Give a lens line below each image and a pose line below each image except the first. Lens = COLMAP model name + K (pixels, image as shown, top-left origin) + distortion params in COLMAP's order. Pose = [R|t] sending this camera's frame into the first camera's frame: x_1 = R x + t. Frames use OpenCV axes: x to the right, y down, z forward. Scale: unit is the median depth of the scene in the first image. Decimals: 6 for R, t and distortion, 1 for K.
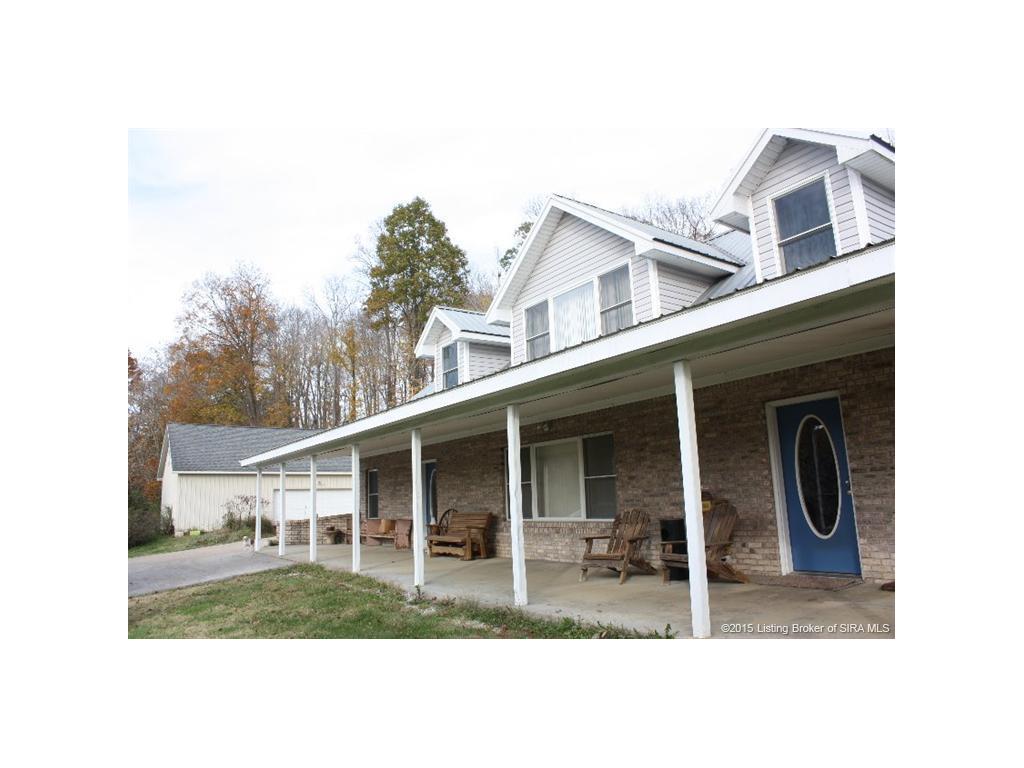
lens RADIAL K [[637.6, 0, 509.4], [0, 637.6, 374.9], [0, 0, 1]] dist [-0.167954, 0.149261]
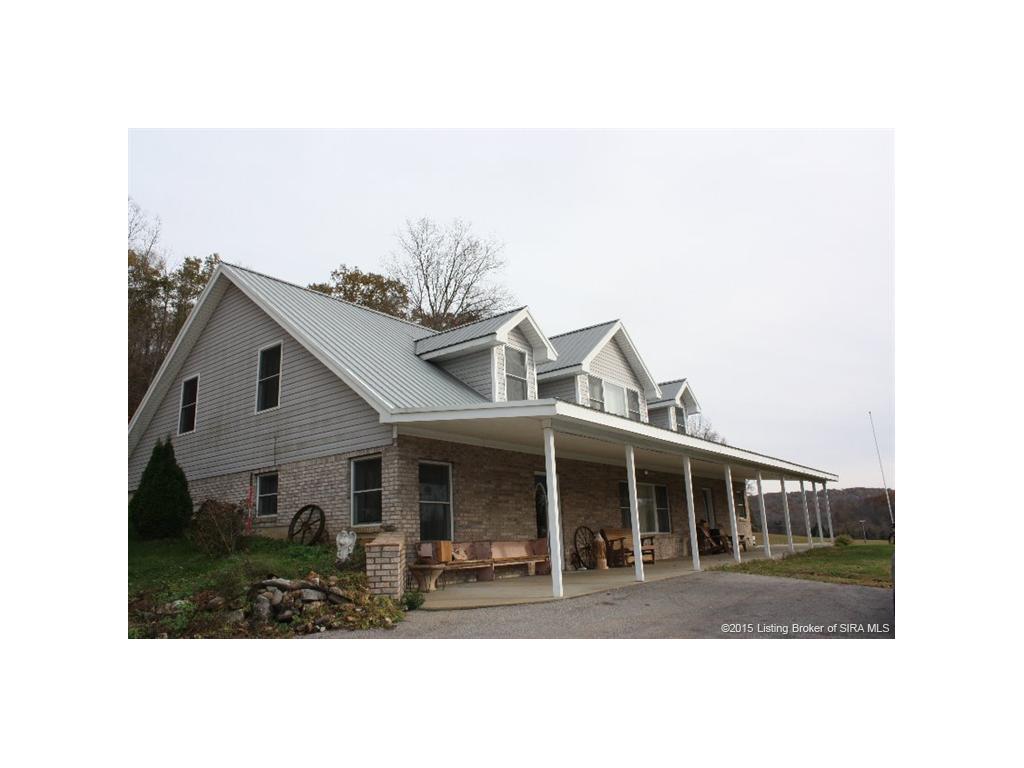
lens RADIAL K [[637.6, 0, 509.4], [0, 637.6, 374.9], [0, 0, 1]] dist [-0.167954, 0.149261]
pose [[-0.311153, 0.289264, 0.905268, -1.318512], [-0.138132, 0.928672, -0.344220, 0.439575], [-0.940268, -0.232152, -0.249003, 1.773241]]
